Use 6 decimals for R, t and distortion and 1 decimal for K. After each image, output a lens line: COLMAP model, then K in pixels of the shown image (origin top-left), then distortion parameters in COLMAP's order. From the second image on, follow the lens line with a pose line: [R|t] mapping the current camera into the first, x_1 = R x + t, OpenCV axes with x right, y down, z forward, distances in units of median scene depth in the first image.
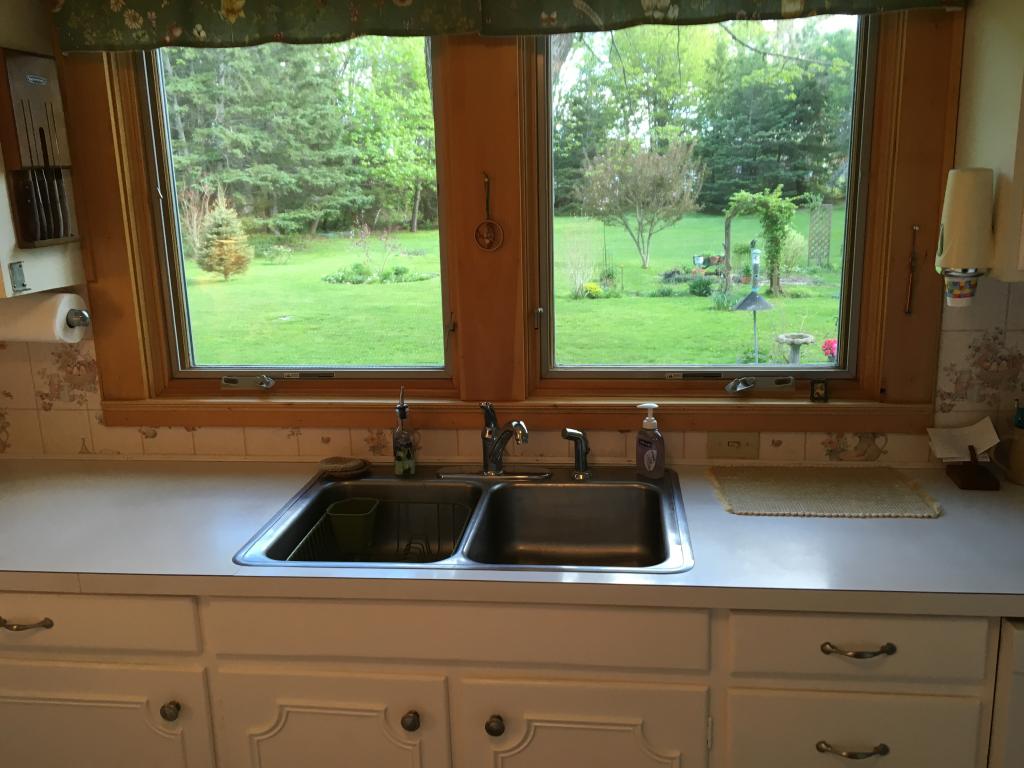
lens RADIAL K [[861.2, 0, 509.7], [0, 861.2, 376.4], [0, 0, 1]] dist [0.071005, -0.100584]
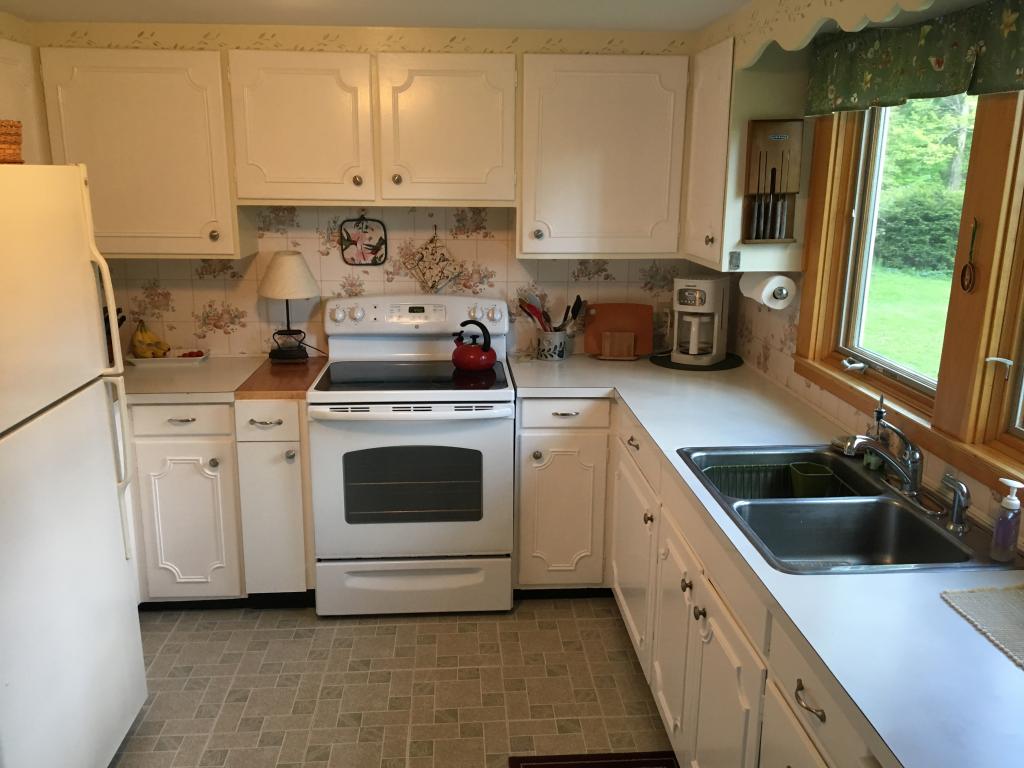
lens RADIAL K [[861.2, 0, 513.4], [0, 861.2, 388.2], [0, 0, 1]] dist [0.071005, -0.100584]
pose [[0.182270, 0.268375, -0.945913, 0.901888], [-0.224367, 0.948000, 0.225734, -0.149910], [0.957307, 0.171087, 0.233006, 0.246527]]
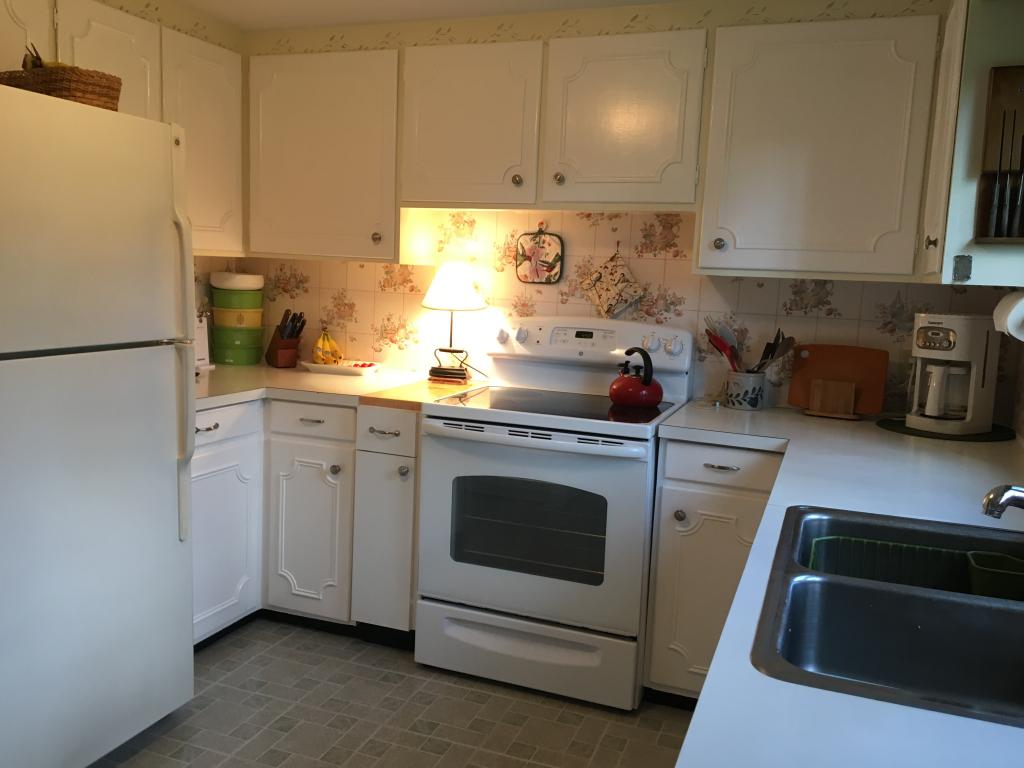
lens RADIAL K [[861.2, 0, 509.2], [0, 861.2, 387.2], [0, 0, 1]] dist [0.071005, -0.100584]
pose [[-0.250077, 0.152925, -0.956073, 0.655029], [-0.240997, 0.946539, 0.214437, -0.063247], [0.937753, 0.284037, -0.199854, 0.669400]]
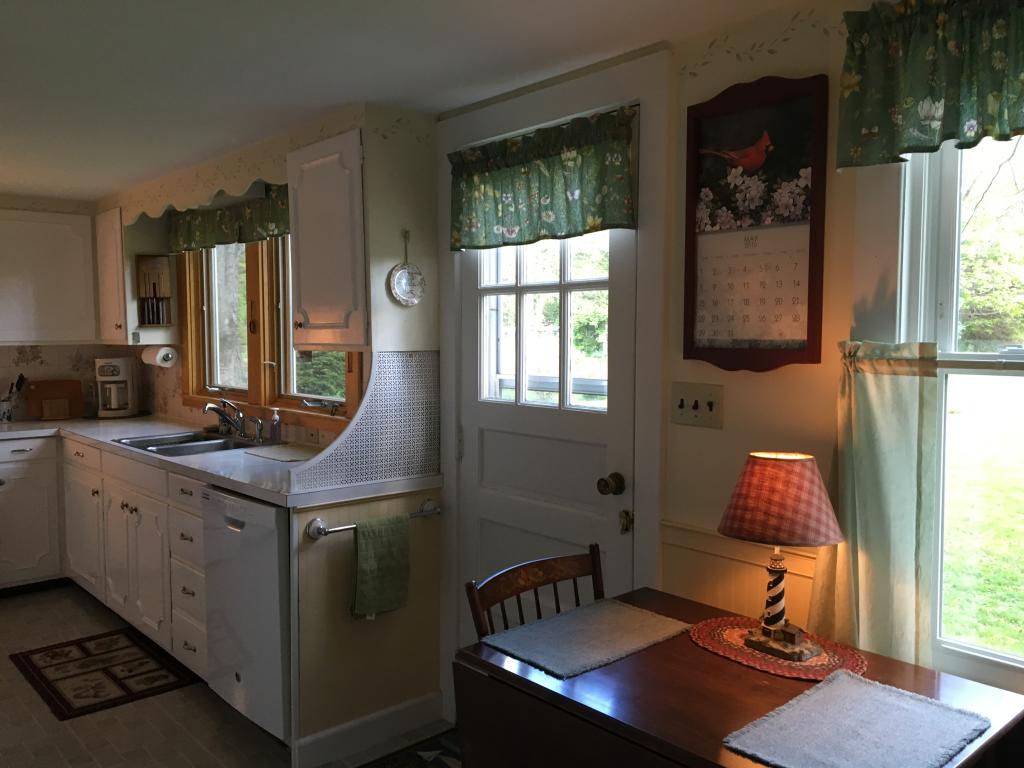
lens RADIAL K [[861.2, 0, 508.6], [0, 861.2, 386.4], [0, 0, 1]] dist [0.071005, -0.100584]
pose [[0.737012, 0.069242, -0.672323, 1.941795], [-0.158138, 0.984794, -0.071931, 0.041730], [0.657119, 0.159334, 0.736755, -0.175727]]
